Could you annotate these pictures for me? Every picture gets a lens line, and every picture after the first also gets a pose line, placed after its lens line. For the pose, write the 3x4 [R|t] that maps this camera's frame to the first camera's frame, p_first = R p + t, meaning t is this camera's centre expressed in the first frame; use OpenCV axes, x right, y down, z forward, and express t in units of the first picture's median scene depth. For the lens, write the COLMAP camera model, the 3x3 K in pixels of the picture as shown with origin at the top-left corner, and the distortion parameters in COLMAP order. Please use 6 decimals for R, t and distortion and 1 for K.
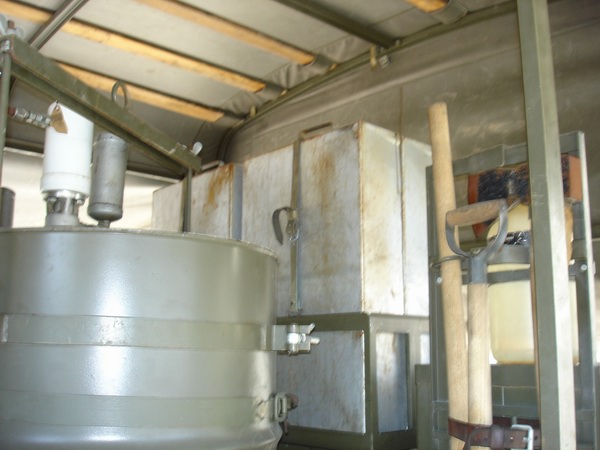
lens RADIAL K [[673.0, 0, 302.6], [0, 673.0, 243.5], [0, 0, 1]] dist [-0.099283, 0.000000]
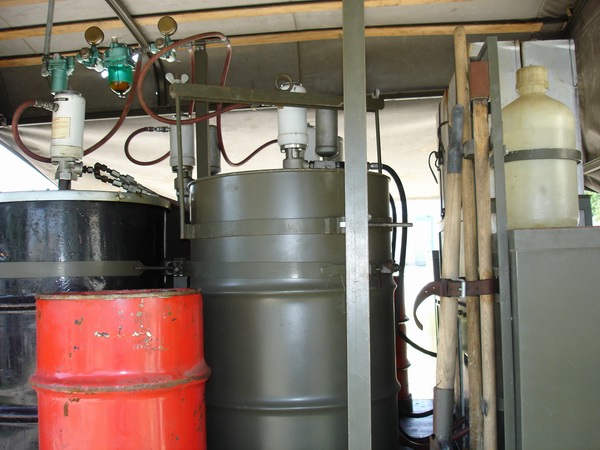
lens RADIAL K [[673.0, 0, 298.9], [0, 673.0, 230.2], [0, 0, 1]] dist [-0.099283, 0.000000]
pose [[0.659105, -0.067083, -0.749053, 0.740978], [0.156156, 0.986513, 0.049056, 0.043376], [0.735660, -0.149302, 0.660692, -0.066467]]
